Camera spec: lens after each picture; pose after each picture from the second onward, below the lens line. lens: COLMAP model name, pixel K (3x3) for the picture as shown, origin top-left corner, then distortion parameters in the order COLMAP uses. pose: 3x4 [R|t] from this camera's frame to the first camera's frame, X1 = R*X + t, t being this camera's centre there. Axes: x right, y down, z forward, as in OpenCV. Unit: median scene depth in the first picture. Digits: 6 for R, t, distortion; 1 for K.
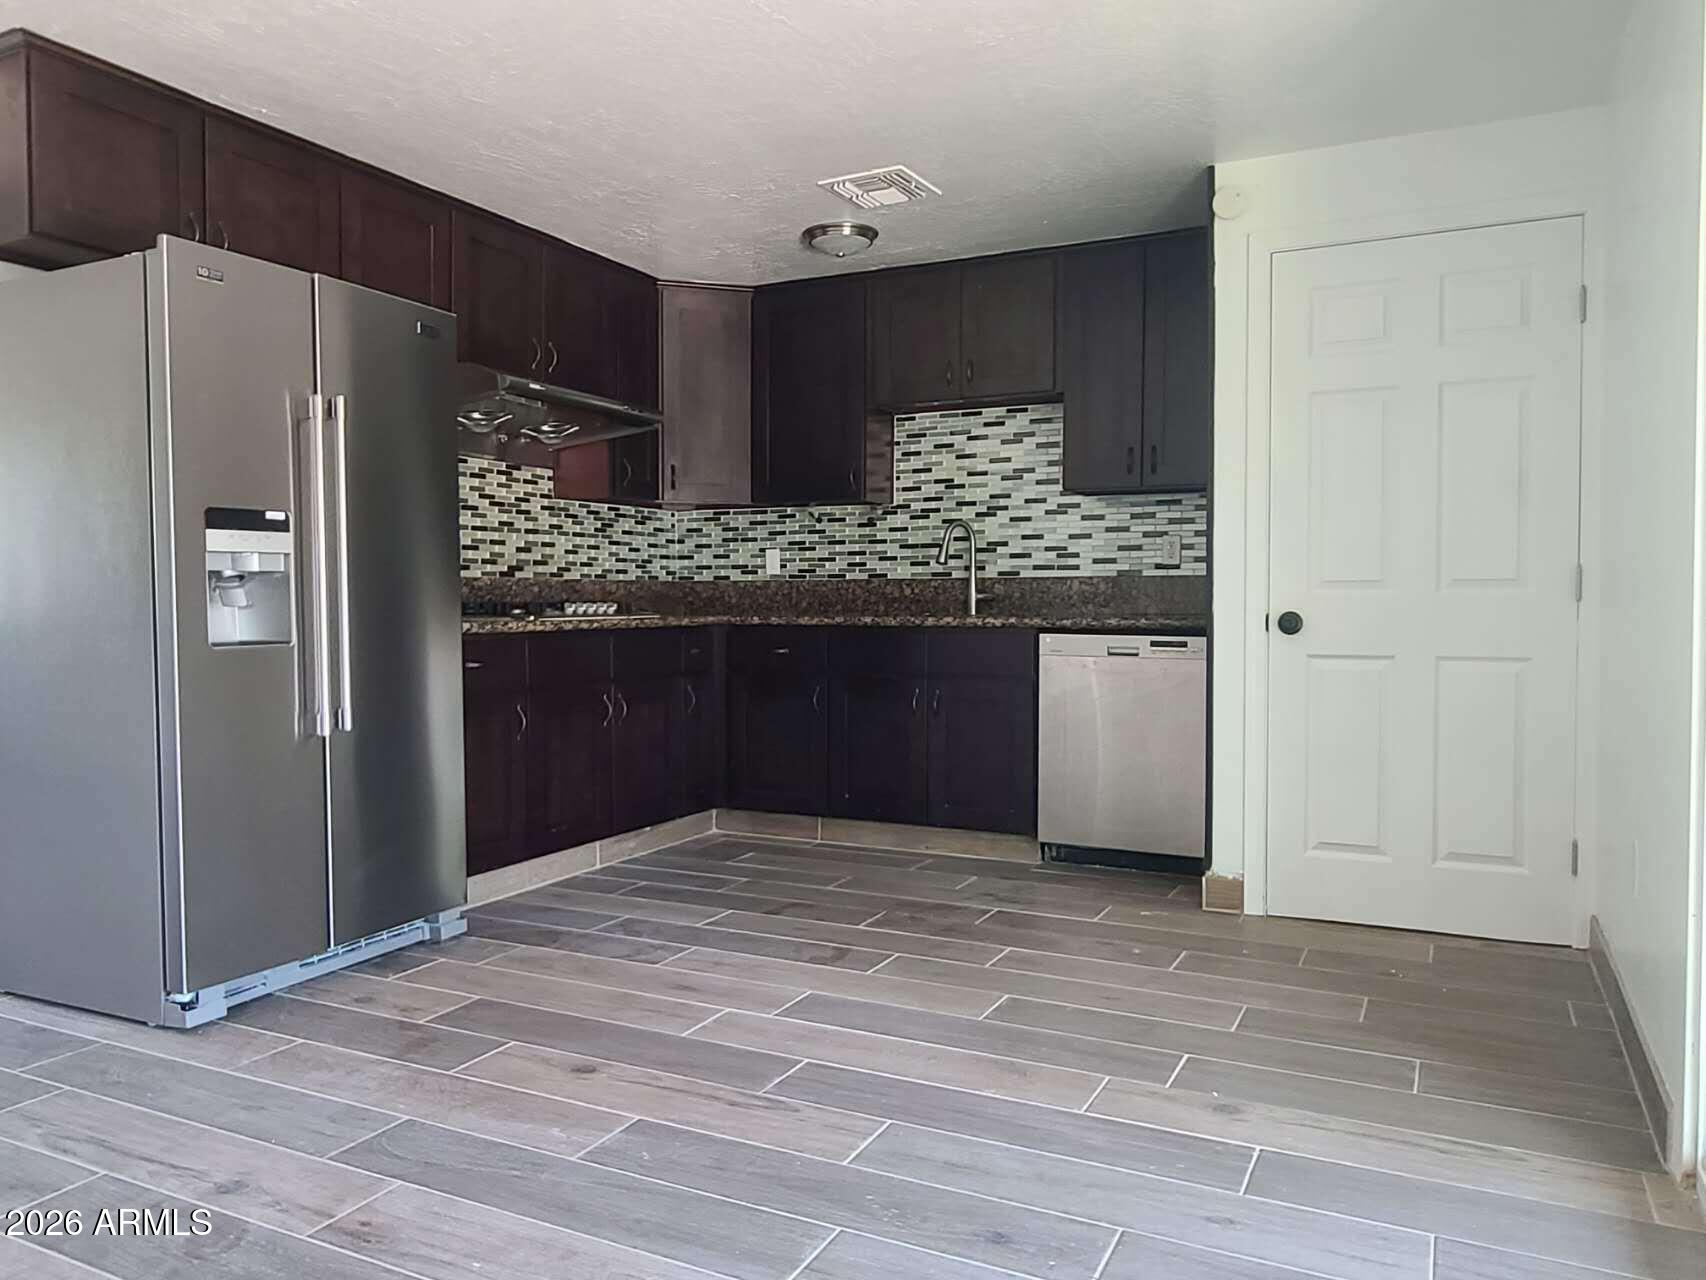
lens RADIAL K [[1243.8, 0, 815.2], [0, 1243.8, 643.8], [0, 0, 1]] dist [0.006878, -0.000175]
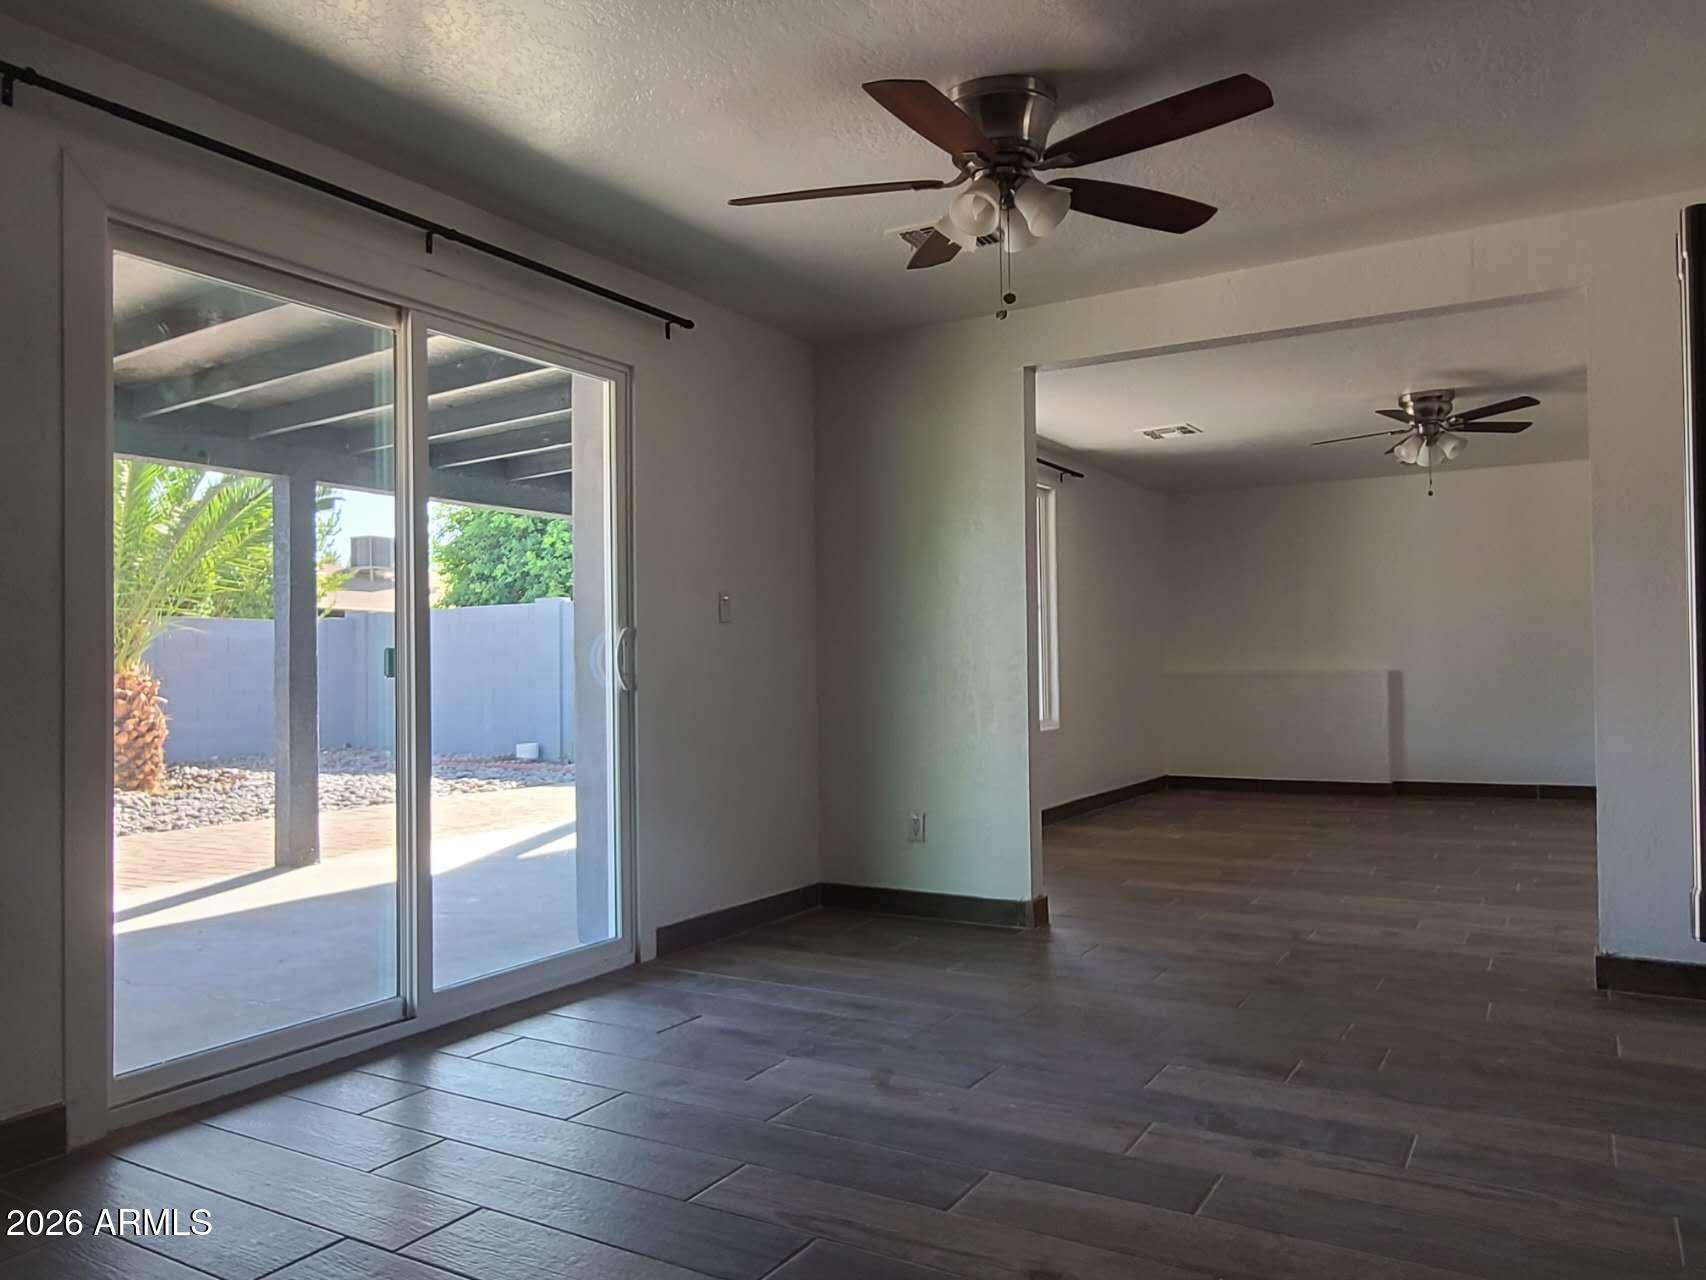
lens RADIAL K [[1245.0, 0, 821.0], [0, 1245.0, 642.1], [0, 0, 1]] dist [0.000313, -0.000017]
pose [[-0.997578, 0.019681, 0.066716, -0.061540], [0.020832, 0.999645, 0.016596, -0.037867], [-0.066365, 0.017946, -0.997634, 1.018200]]
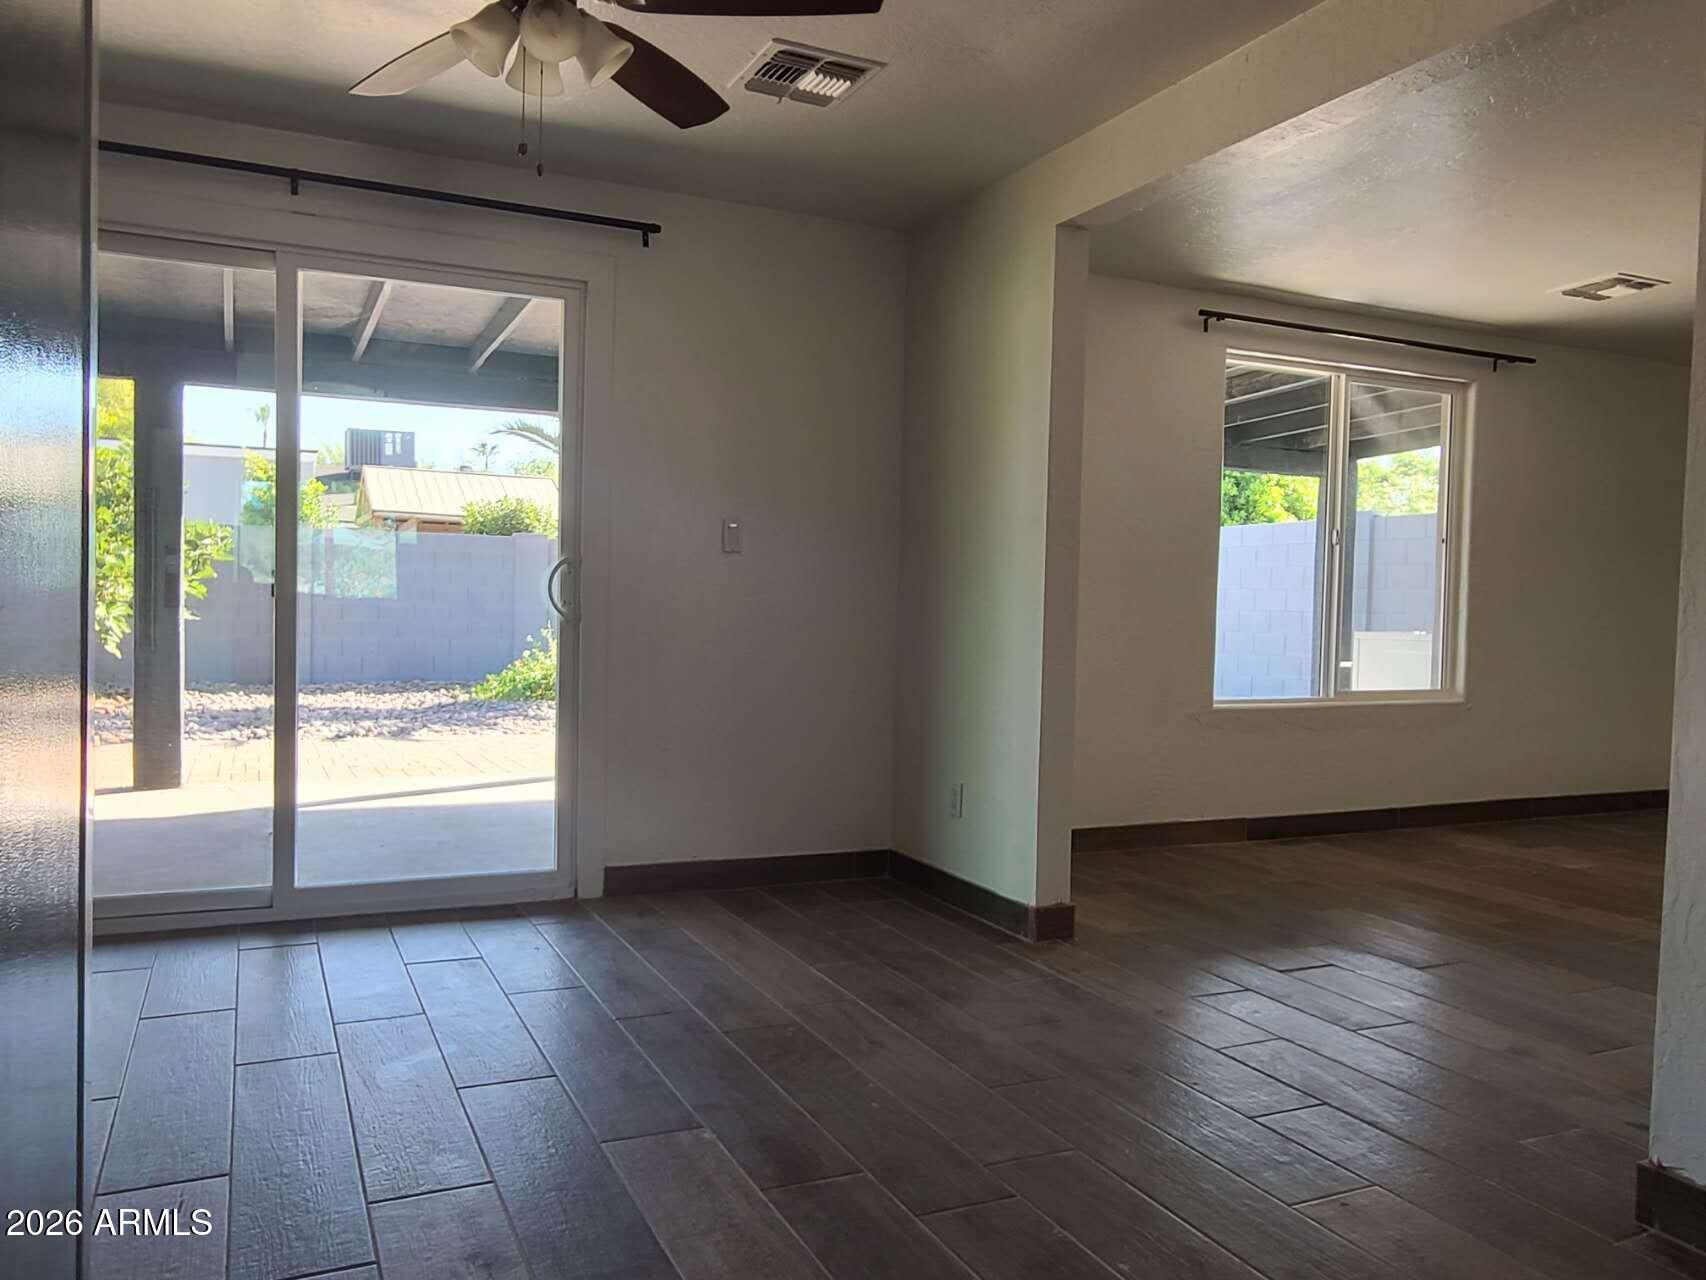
lens RADIAL K [[1245.0, 0, 821.0], [0, 1245.0, 642.1], [0, 0, 1]] dist [0.000313, -0.000017]
pose [[-0.786016, -0.031307, 0.617413, -0.567885], [0.005485, 0.998324, 0.057605, -0.024214], [-0.618182, 0.048665, -0.784527, 0.691758]]
